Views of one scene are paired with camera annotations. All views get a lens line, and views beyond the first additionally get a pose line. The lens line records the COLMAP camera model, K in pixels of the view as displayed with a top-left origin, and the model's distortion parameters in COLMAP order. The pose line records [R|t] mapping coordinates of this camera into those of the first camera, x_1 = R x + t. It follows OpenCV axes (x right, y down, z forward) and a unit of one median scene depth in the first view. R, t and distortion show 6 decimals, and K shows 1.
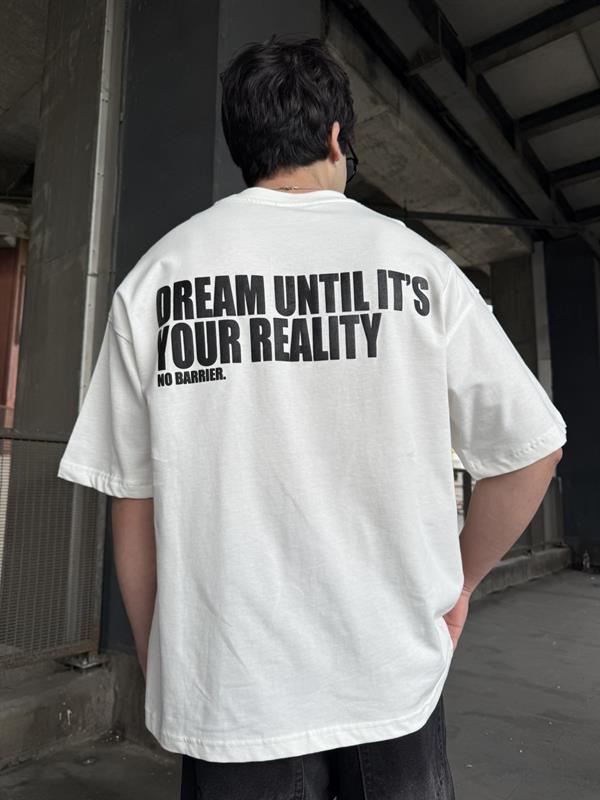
lens RADIAL K [[575.7, 0, 301.5], [0, 575.7, 403.2], [0, 0, 1]] dist [0.009093, -0.020094]
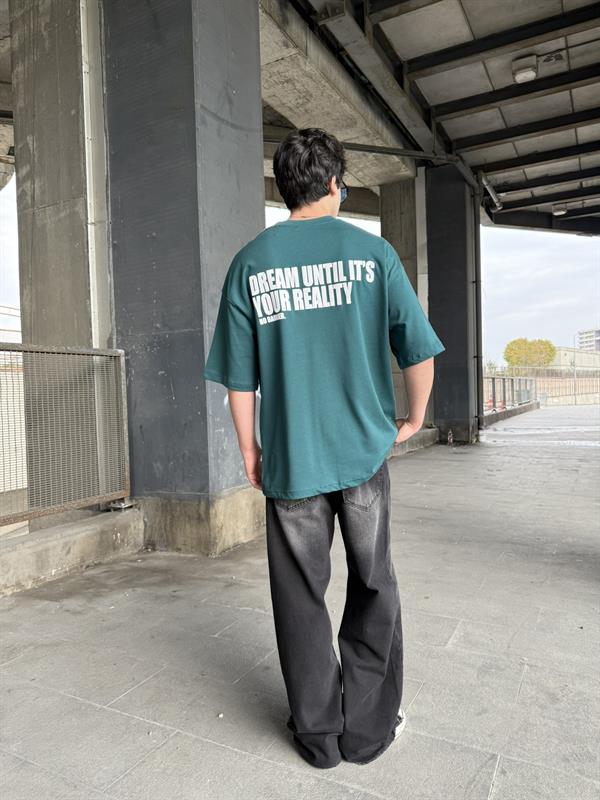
lens RADIAL K [[575.7, 0, 299.8], [0, 575.7, 399.8], [0, 0, 1]] dist [0.009093, -0.020094]
pose [[0.981762, -0.041961, 0.185427, -0.151403], [0.012364, 0.987366, 0.157975, -0.029837], [-0.189713, -0.152802, 0.969877, -0.361394]]
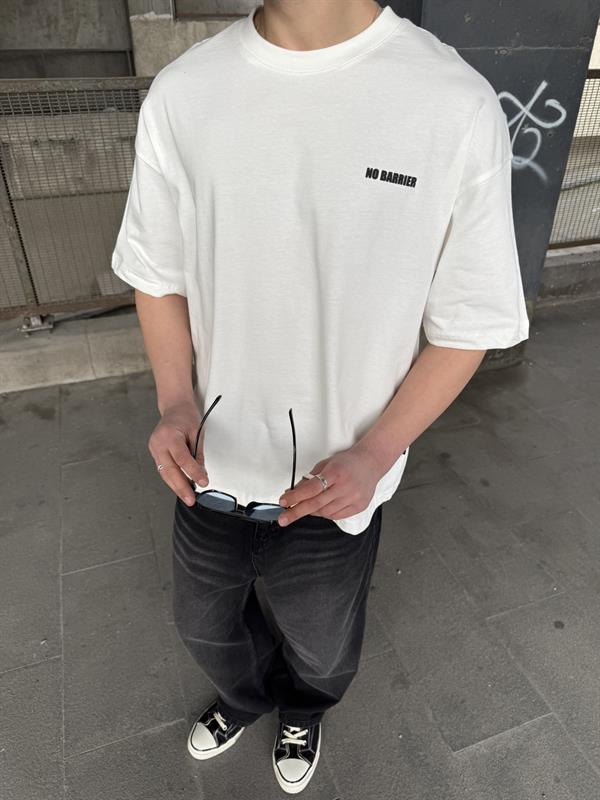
lens RADIAL K [[575.7, 0, 299.8], [0, 575.7, 407.7], [0, 0, 1]] dist [0.009093, -0.020094]
pose [[0.848307, 0.275962, -0.451907, 0.161001], [0.087616, 0.768532, 0.633784, -0.102555], [0.522205, -0.577238, 0.627773, 0.050596]]
